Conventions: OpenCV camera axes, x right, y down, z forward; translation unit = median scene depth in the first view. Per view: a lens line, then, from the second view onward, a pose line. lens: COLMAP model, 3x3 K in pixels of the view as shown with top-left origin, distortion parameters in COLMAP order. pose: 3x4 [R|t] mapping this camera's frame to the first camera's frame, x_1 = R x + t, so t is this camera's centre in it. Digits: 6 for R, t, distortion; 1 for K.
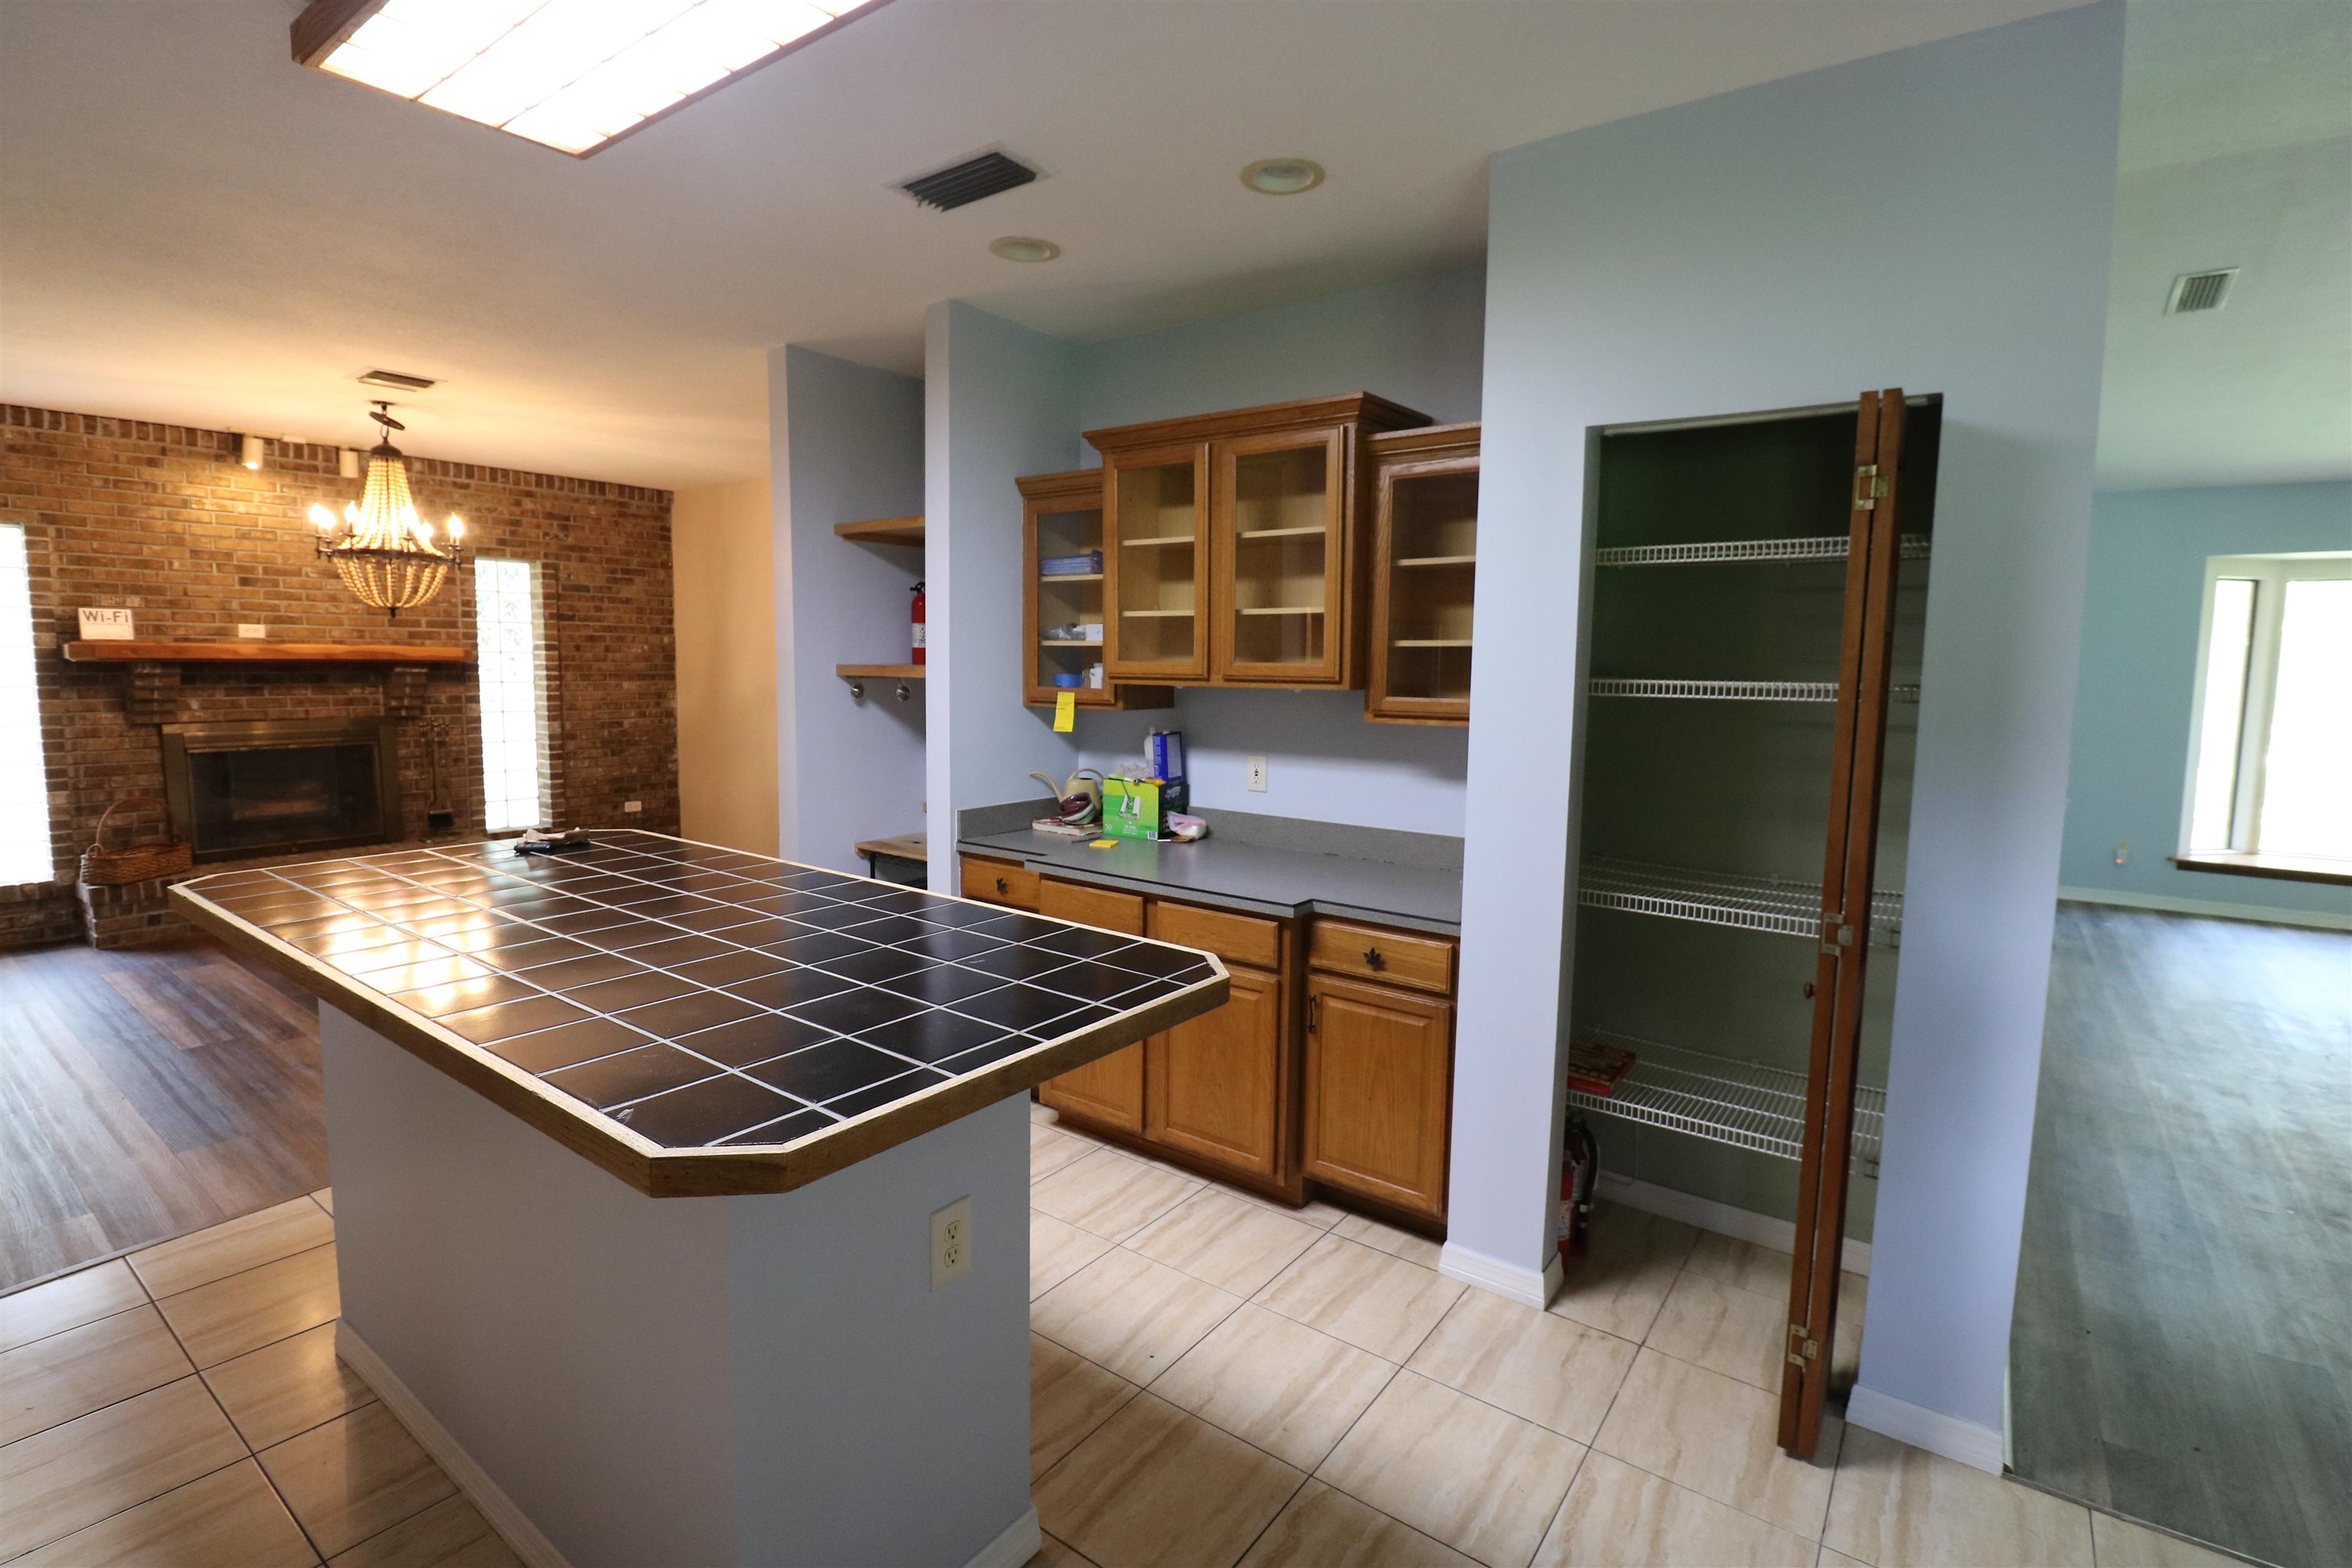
lens RADIAL K [[1093.5, 0, 1178.4], [0, 1093.5, 770.2], [0, 0, 1]] dist [0.002058, -0.014043]
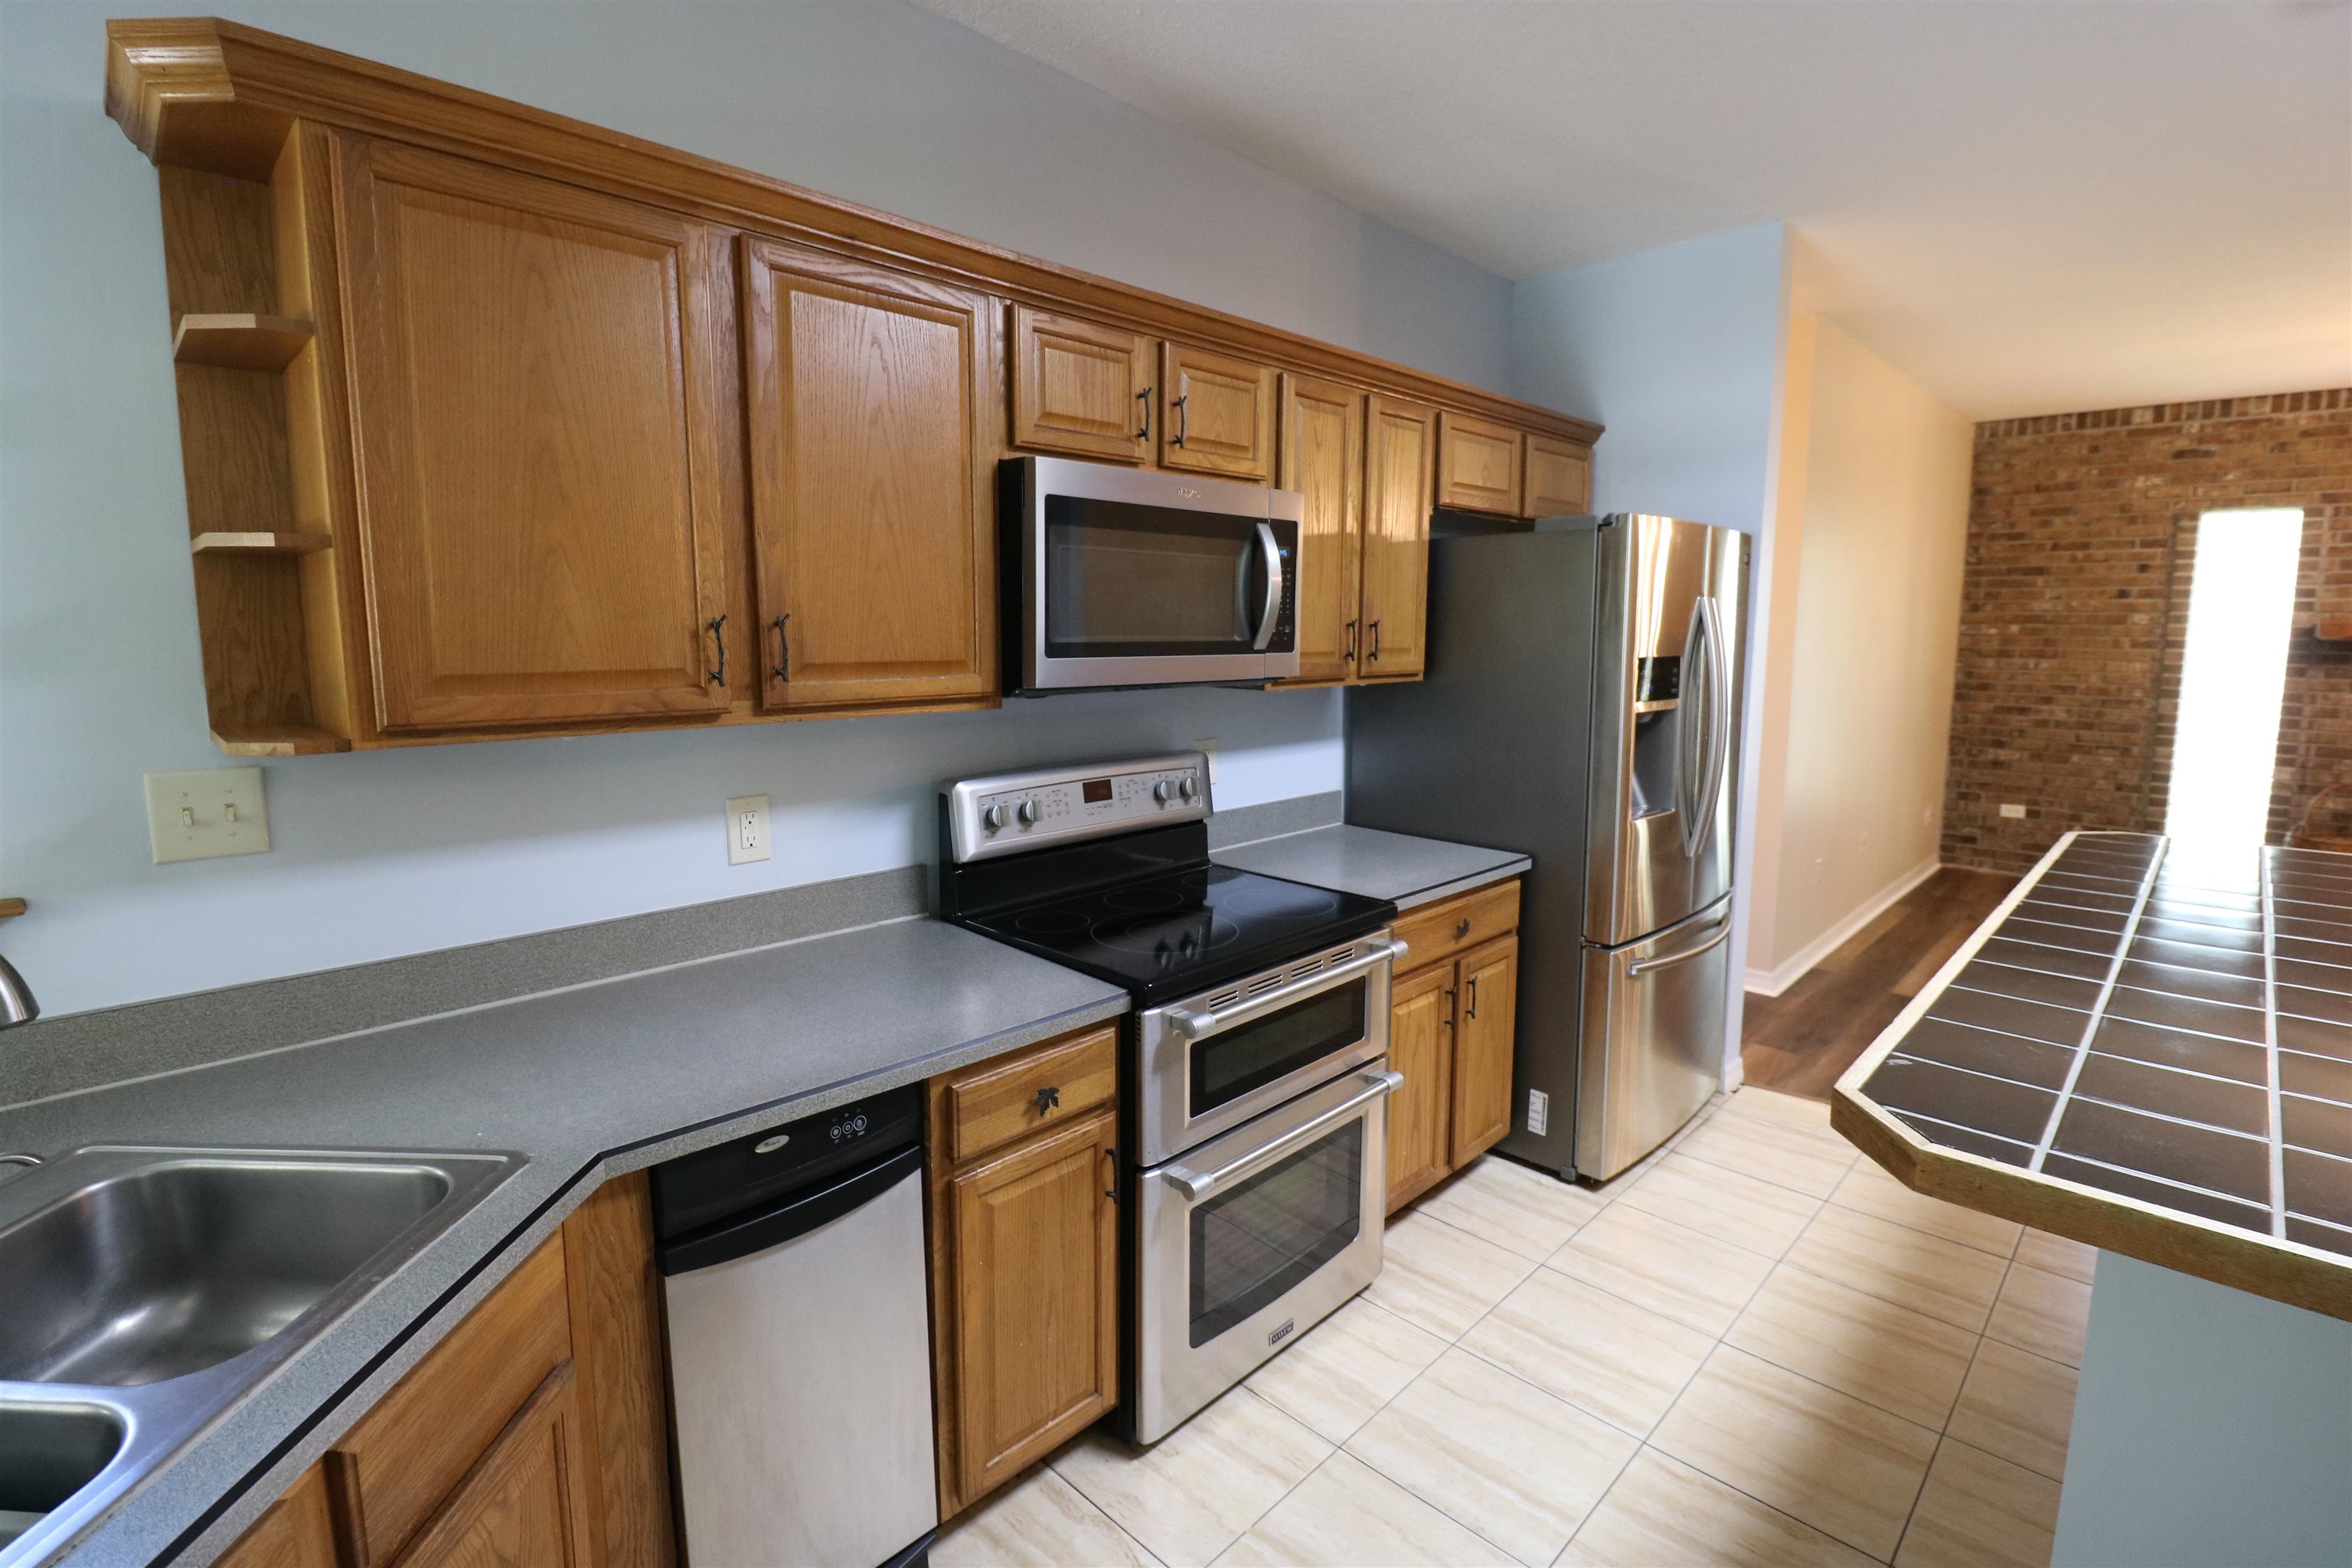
lens RADIAL K [[1093.5, 0, 1178.4], [0, 1093.5, 770.2], [0, 0, 1]] dist [0.002058, -0.014043]
pose [[-0.142749, 0.112816, -0.983308, 0.120351], [-0.100720, 0.986670, 0.127823, -0.002507], [0.984621, 0.117286, -0.129483, 0.099487]]
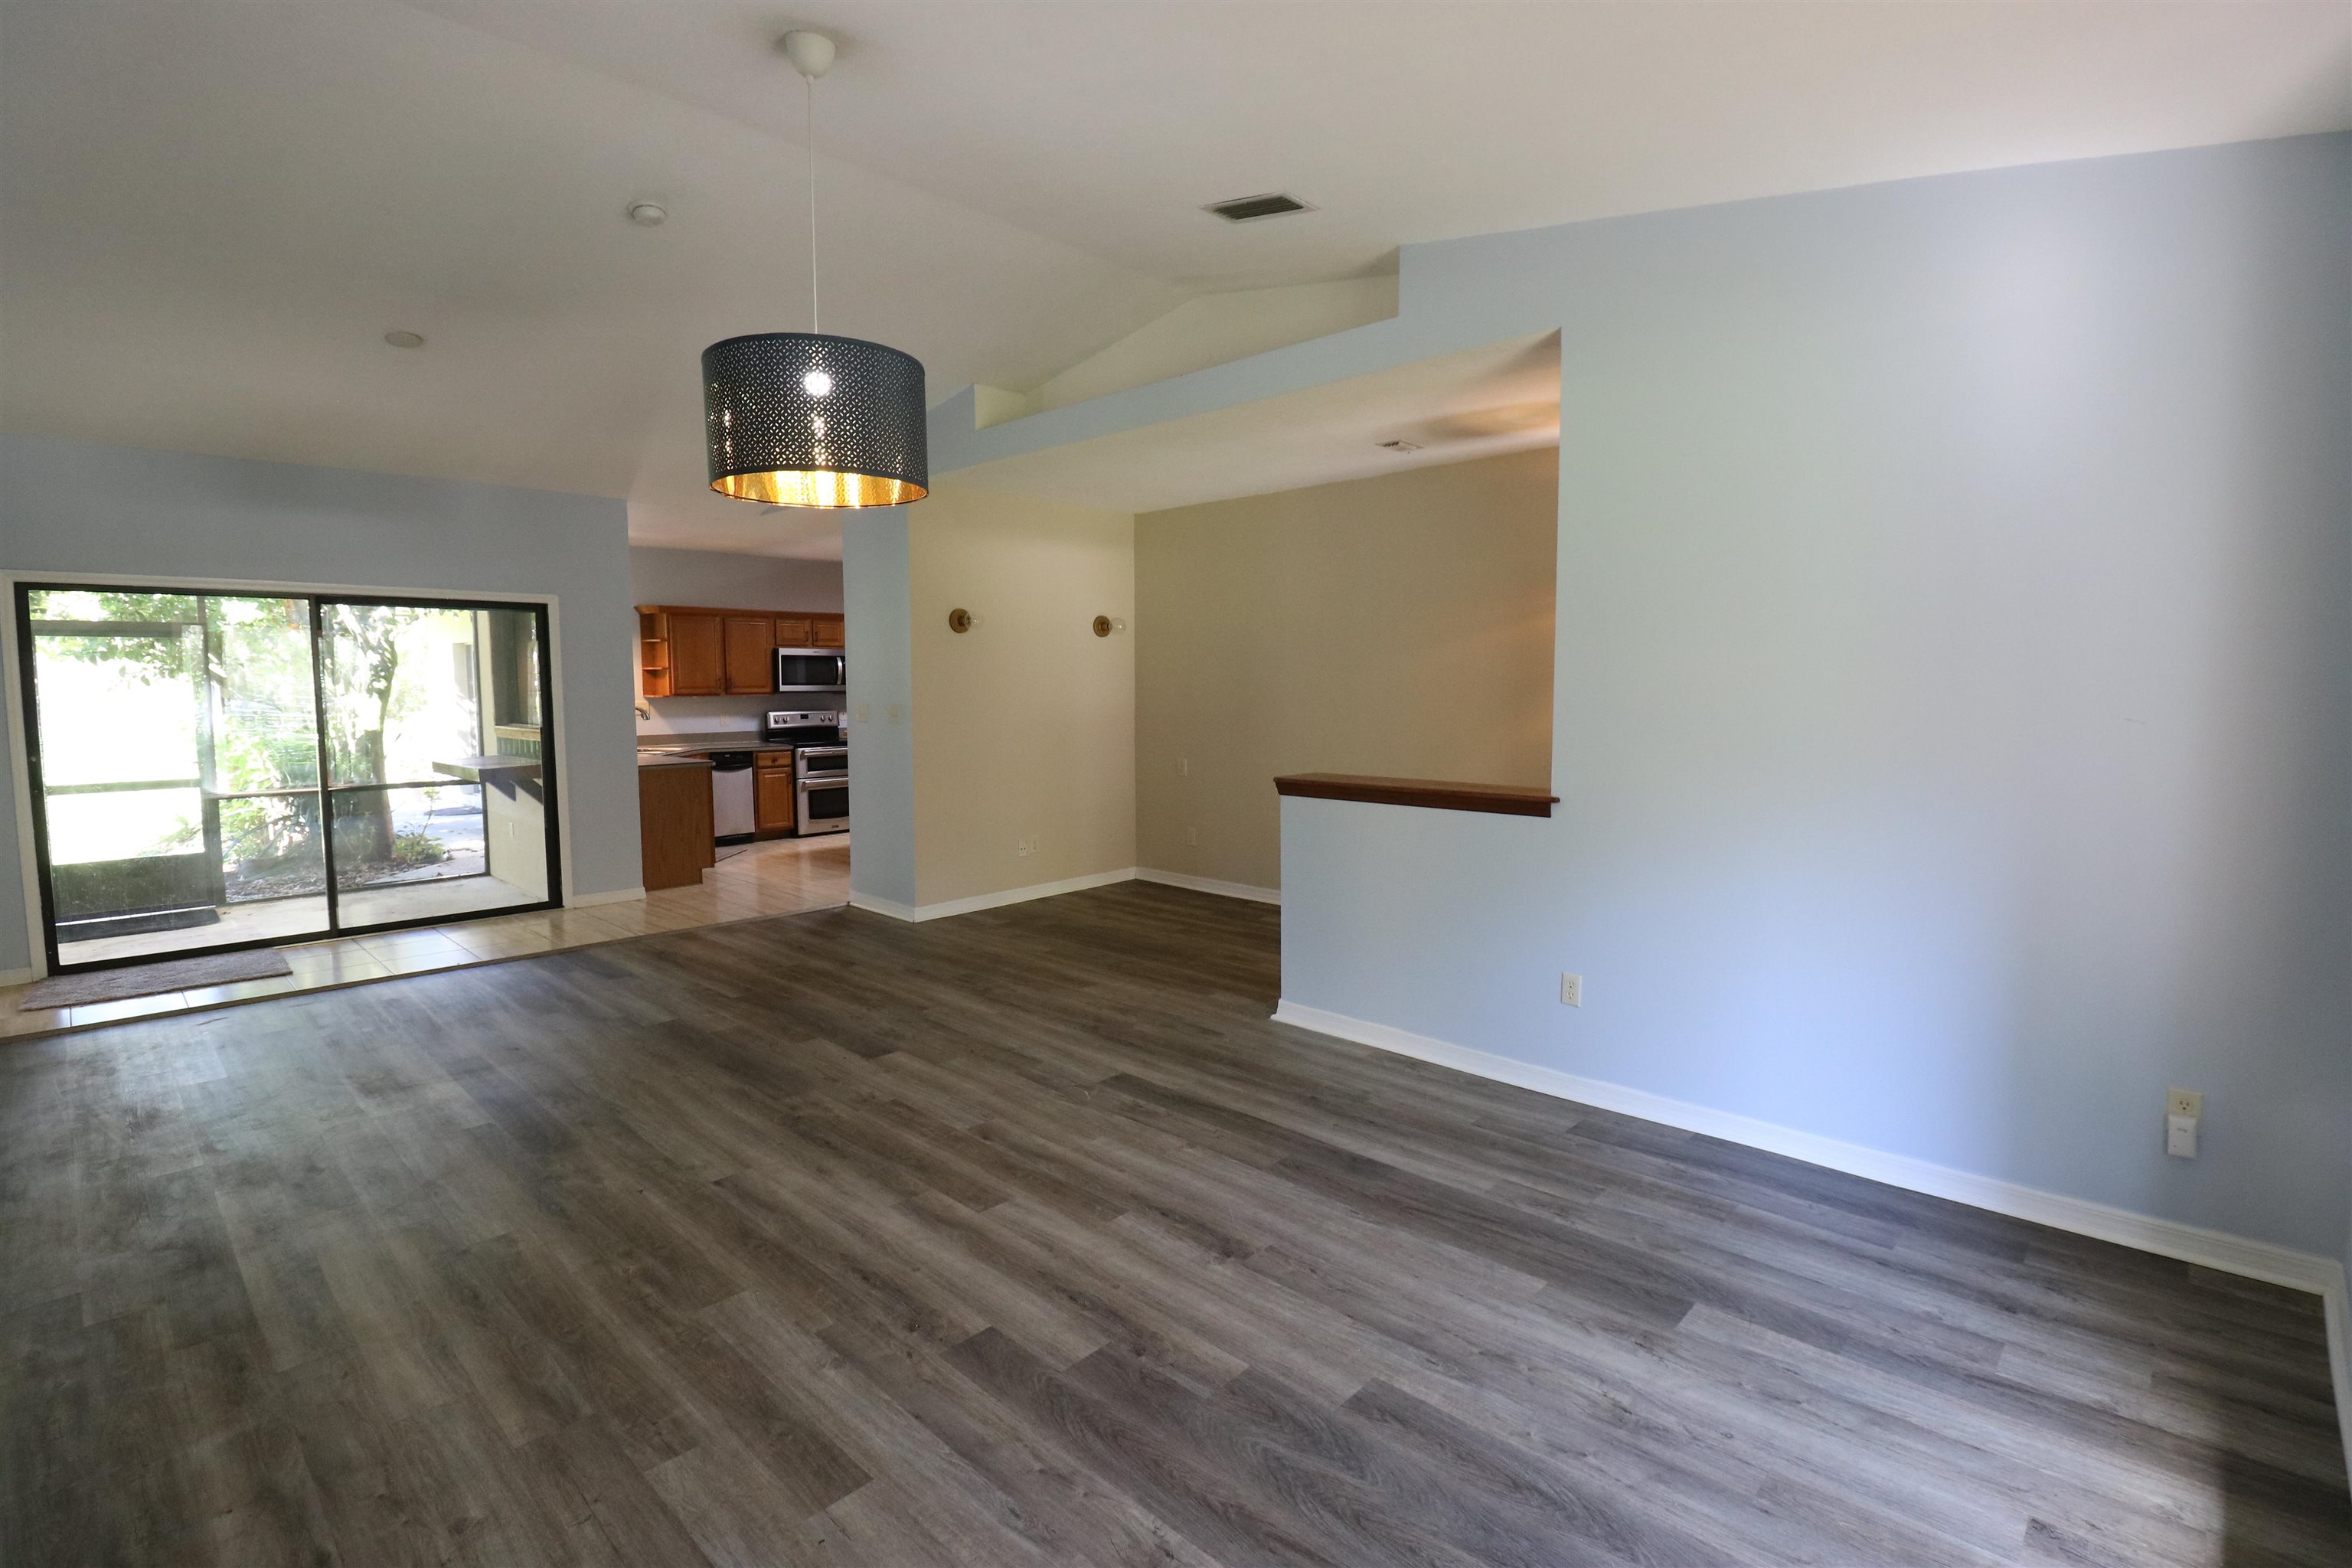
lens RADIAL K [[1093.5, 0, 1178.4], [0, 1093.5, 770.2], [0, 0, 1]] dist [0.002058, -0.014043]
pose [[-0.121548, 0.071272, -0.990023, 0.471095], [-0.097537, 0.991734, 0.083370, -0.018346], [0.987782, 0.106697, -0.113591, 0.296751]]
